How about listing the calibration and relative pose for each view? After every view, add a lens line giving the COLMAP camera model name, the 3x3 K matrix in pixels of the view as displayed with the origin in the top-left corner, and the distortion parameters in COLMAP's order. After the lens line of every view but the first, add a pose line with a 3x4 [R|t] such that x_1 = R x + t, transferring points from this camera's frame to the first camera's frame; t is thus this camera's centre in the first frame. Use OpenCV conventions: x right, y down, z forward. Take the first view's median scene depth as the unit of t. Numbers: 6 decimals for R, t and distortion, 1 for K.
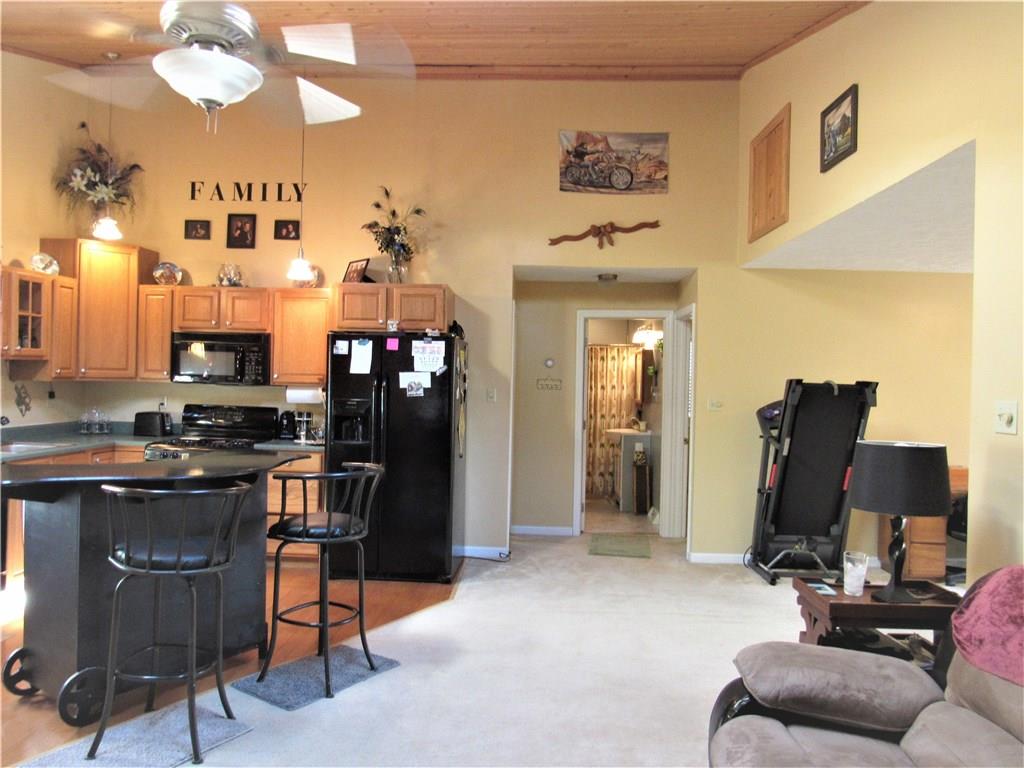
lens RADIAL K [[727.2, 0, 512.9], [0, 727.2, 390.4], [0, 0, 1]] dist [-0.033487, 0.007948]
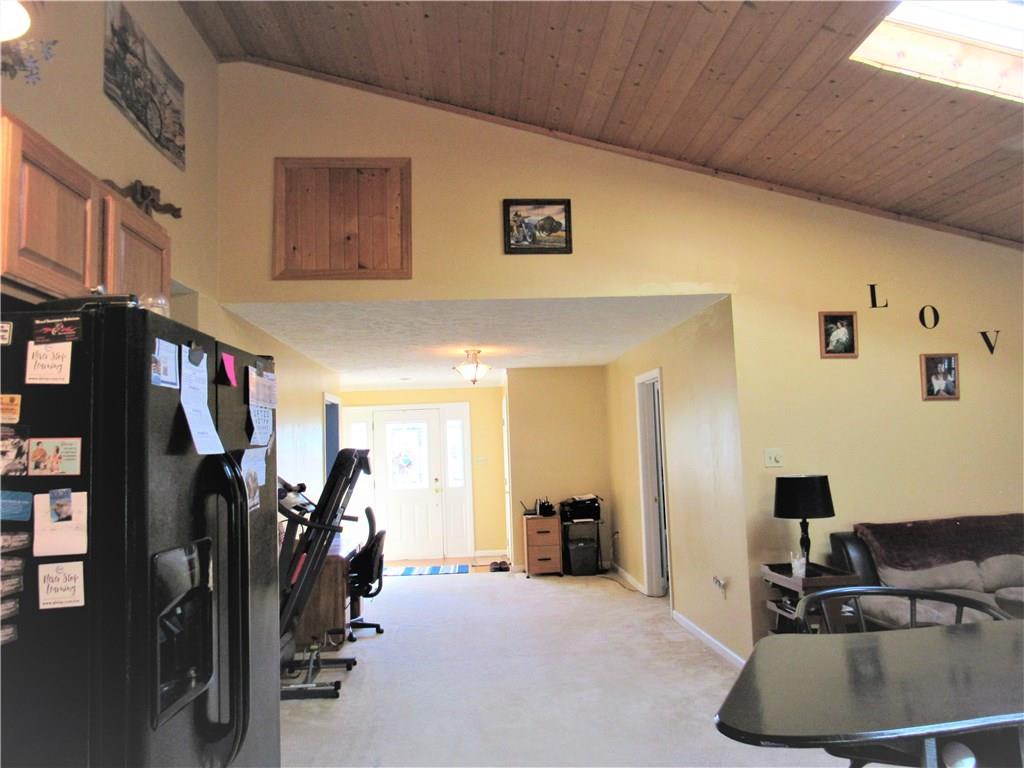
lens RADIAL K [[727.2, 0, 514.6], [0, 727.2, 386.0], [0, 0, 1]] dist [-0.033487, 0.007948]
pose [[-0.089243, 0.066390, 0.993795, -0.470632], [0.042466, 0.997122, -0.062799, -0.025257], [-0.995104, 0.036598, -0.091806, 0.800564]]
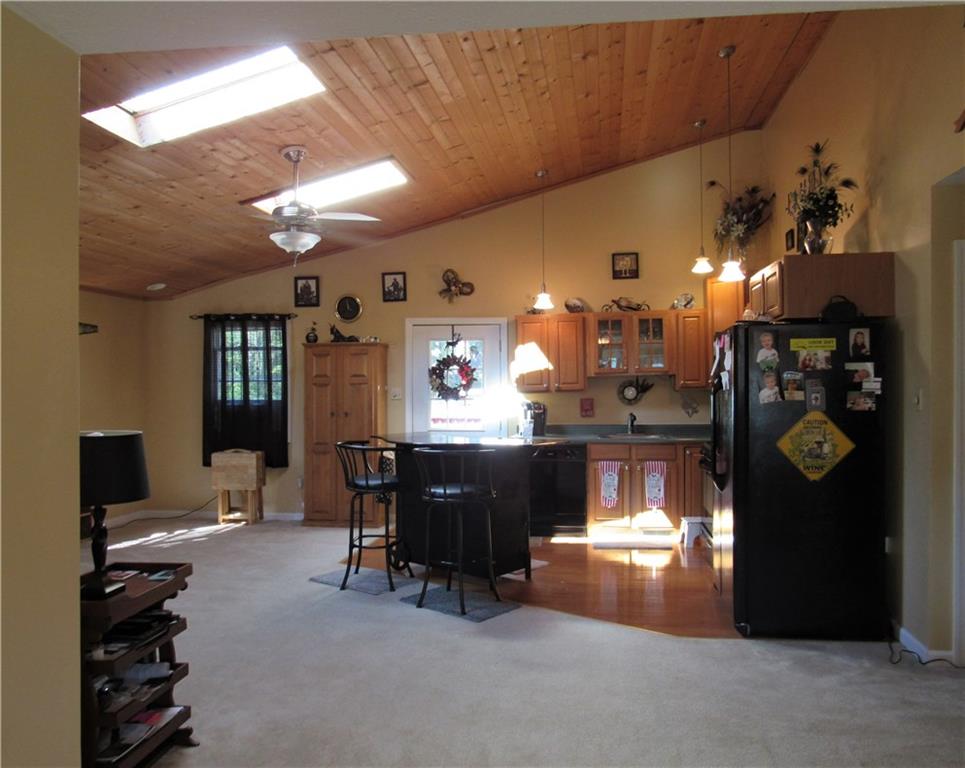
lens RADIAL K [[737.5, 0, 518.1], [0, 737.5, 391.0], [0, 0, 1]] dist [-0.025556, 0.008453]
pose [[-0.079658, -0.018609, -0.996649, 0.665105], [-0.004841, 0.999821, -0.018281, 0.013325], [0.996811, 0.003369, -0.079734, 0.740264]]
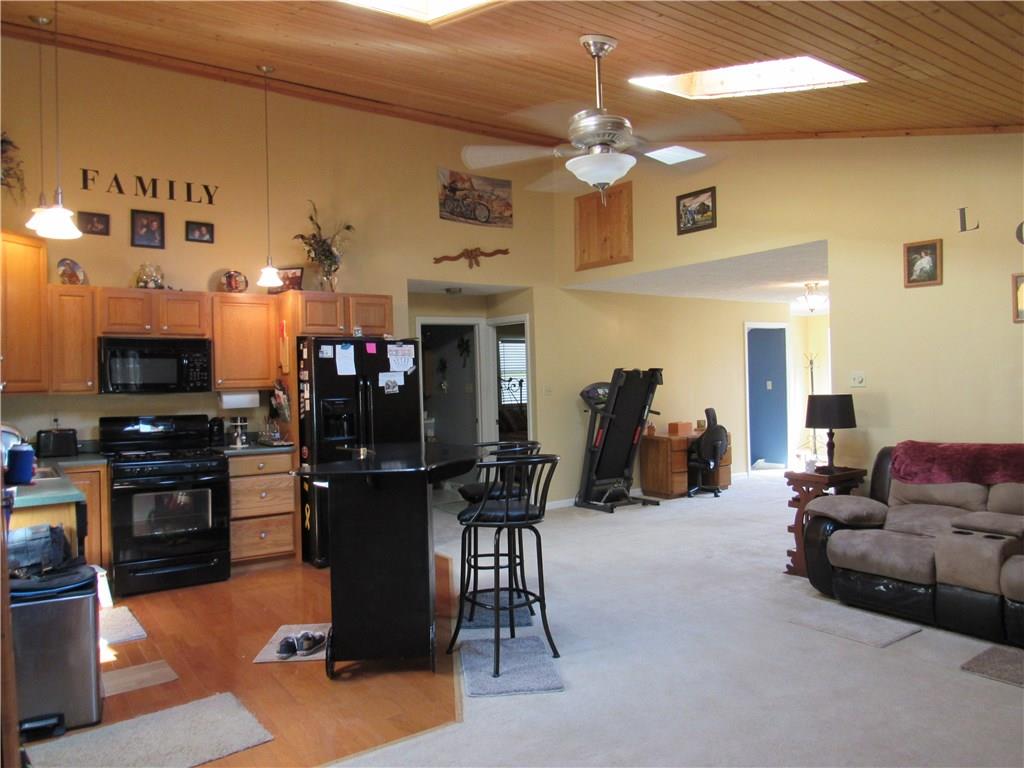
lens RADIAL K [[727.2, 0, 508.0], [0, 727.2, 390.4], [0, 0, 1]] dist [-0.033487, 0.007948]
pose [[0.797643, -0.048112, 0.601208, -0.606937], [0.047130, 0.998737, 0.017396, -0.006826], [-0.601286, 0.014460, 0.798903, -0.023105]]
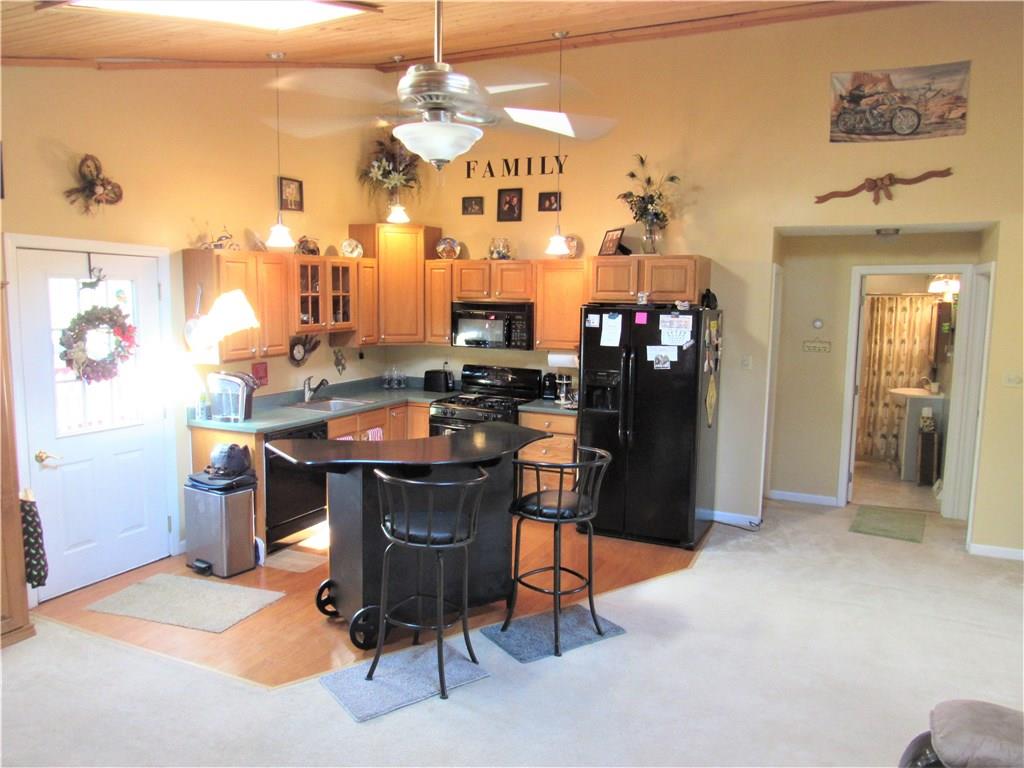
lens RADIAL K [[727.2, 0, 514.5], [0, 727.2, 389.7], [0, 0, 1]] dist [-0.033487, 0.007948]
pose [[0.922621, 0.038434, -0.383789, 0.060590], [0.003139, 0.994242, 0.107113, -0.065788], [0.385696, -0.100030, 0.917187, -0.019163]]
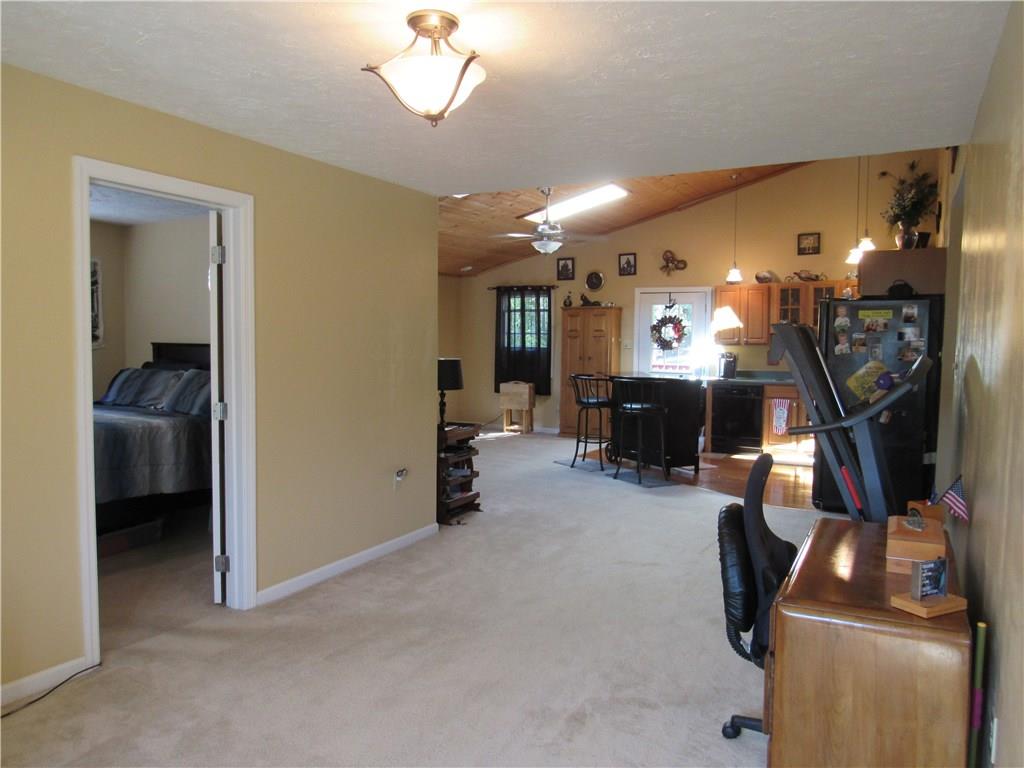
lens RADIAL K [[727.2, 0, 517.6], [0, 727.2, 394.7], [0, 0, 1]] dist [-0.033487, 0.007948]
pose [[-0.448872, 0.041485, -0.892633, 1.065255], [-0.026511, 0.997864, 0.059707, 0.019001], [0.893203, 0.050466, -0.446813, 0.976343]]
